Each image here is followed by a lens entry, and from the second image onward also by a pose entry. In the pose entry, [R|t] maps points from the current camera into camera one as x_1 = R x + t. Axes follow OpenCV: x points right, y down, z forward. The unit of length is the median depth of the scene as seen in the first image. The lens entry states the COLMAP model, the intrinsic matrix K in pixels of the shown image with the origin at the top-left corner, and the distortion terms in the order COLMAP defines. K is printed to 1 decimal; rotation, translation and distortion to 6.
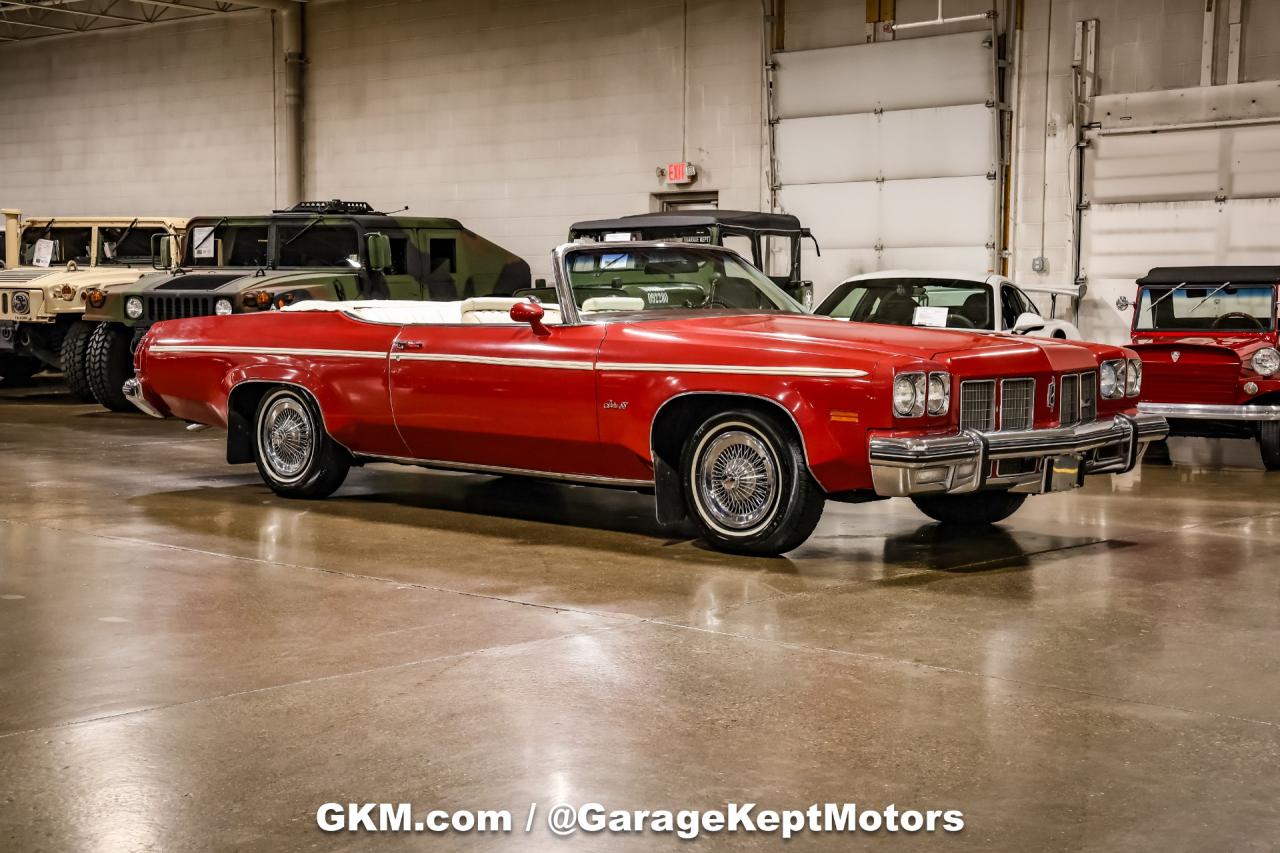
lens RADIAL K [[1897.6, 0, 640.0], [0, 1897.6, 426.5], [0, 0, 1]] dist [0.143655, 0.081189]
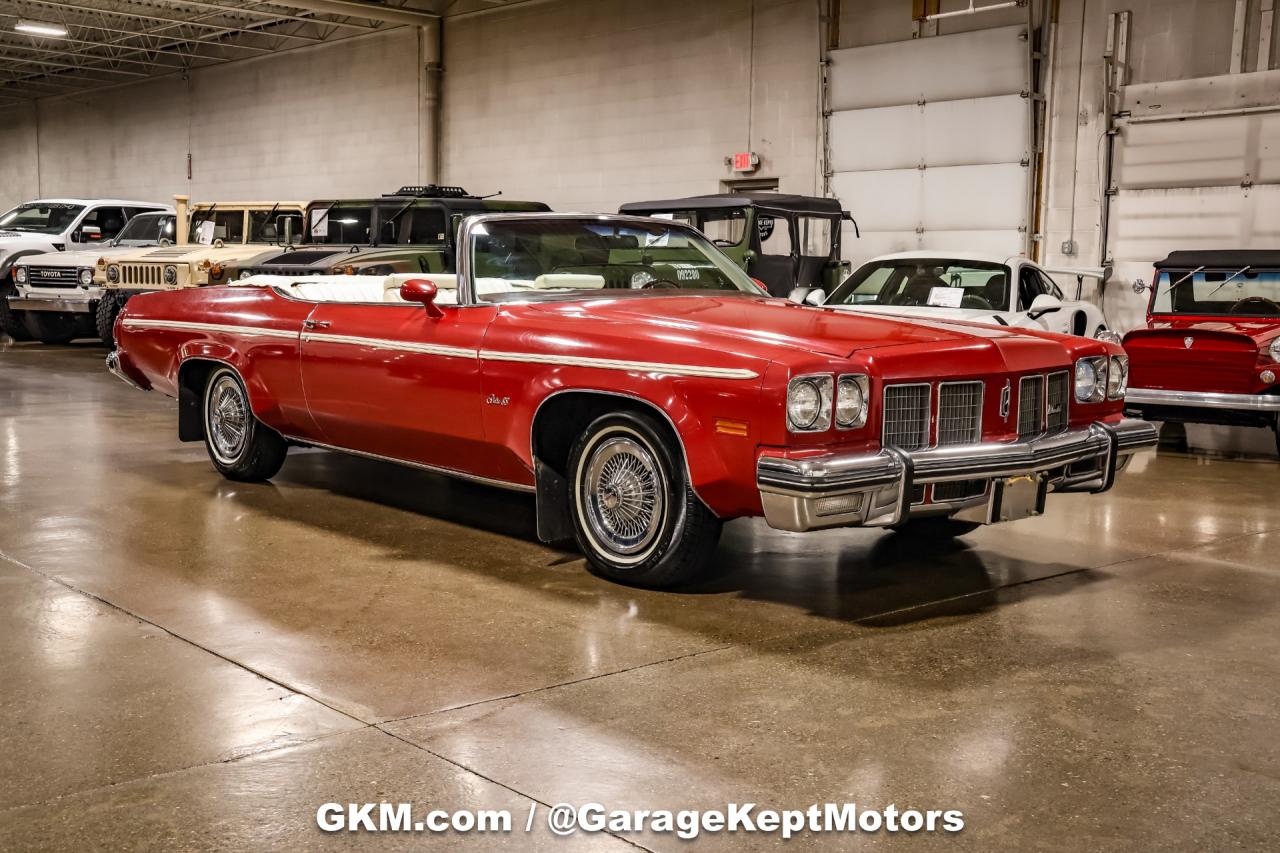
lens RADIAL K [[1466.2, 0, 640.0], [0, 1466.2, 426.5], [0, 0, 1]] dist [-0.011253, 0.249822]
pose [[0.994695, 0.020634, -0.100774, 0.060712], [-0.016975, 0.999170, 0.037032, -0.012953], [0.101454, -0.035125, 0.994220, 0.178072]]
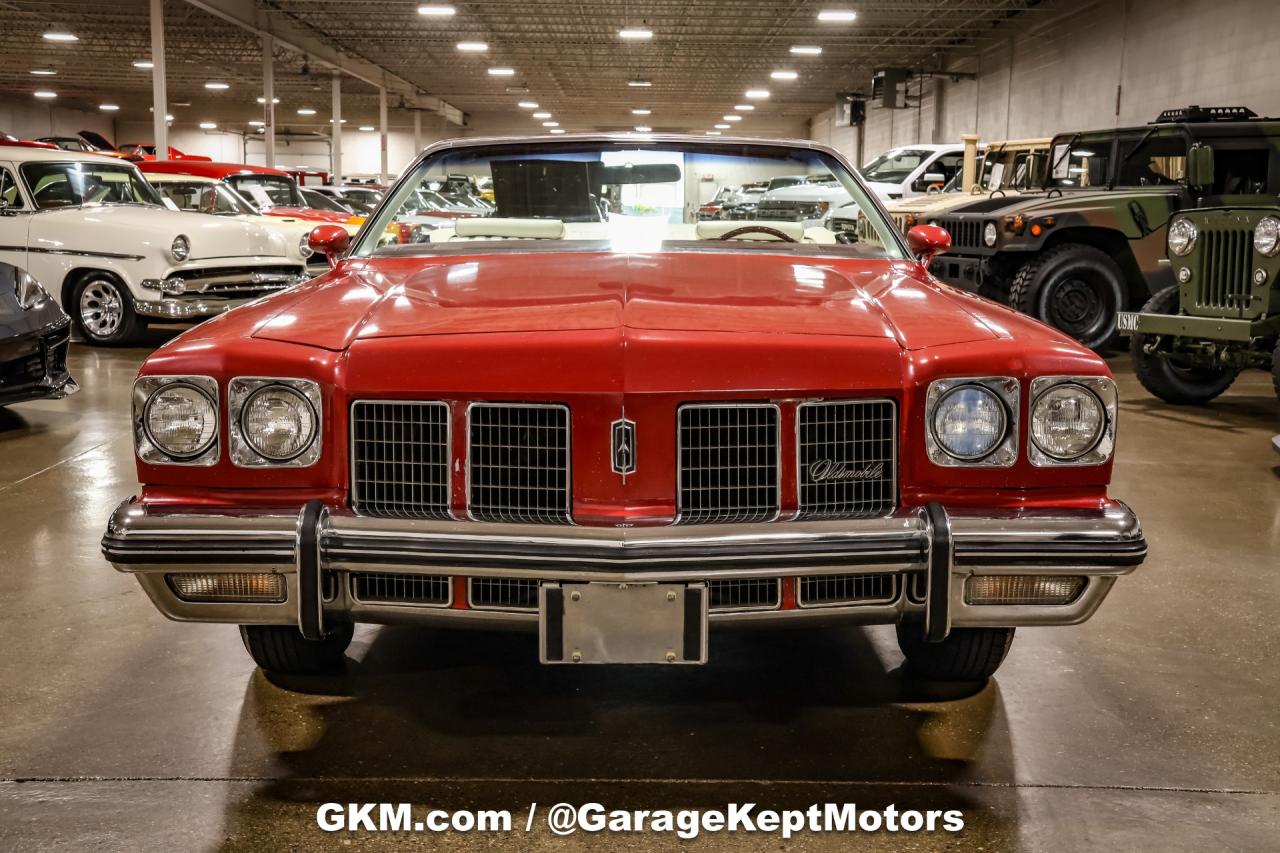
lens RADIAL K [[1618.0, 0, 640.0], [0, 1618.0, 426.5], [0, 0, 1]] dist [-0.005895, 0.467586]
pose [[0.693673, 0.098846, -0.713475, 0.240865], [-0.056882, 0.994963, 0.082540, -0.026133], [0.718041, -0.016672, 0.695802, 0.362873]]
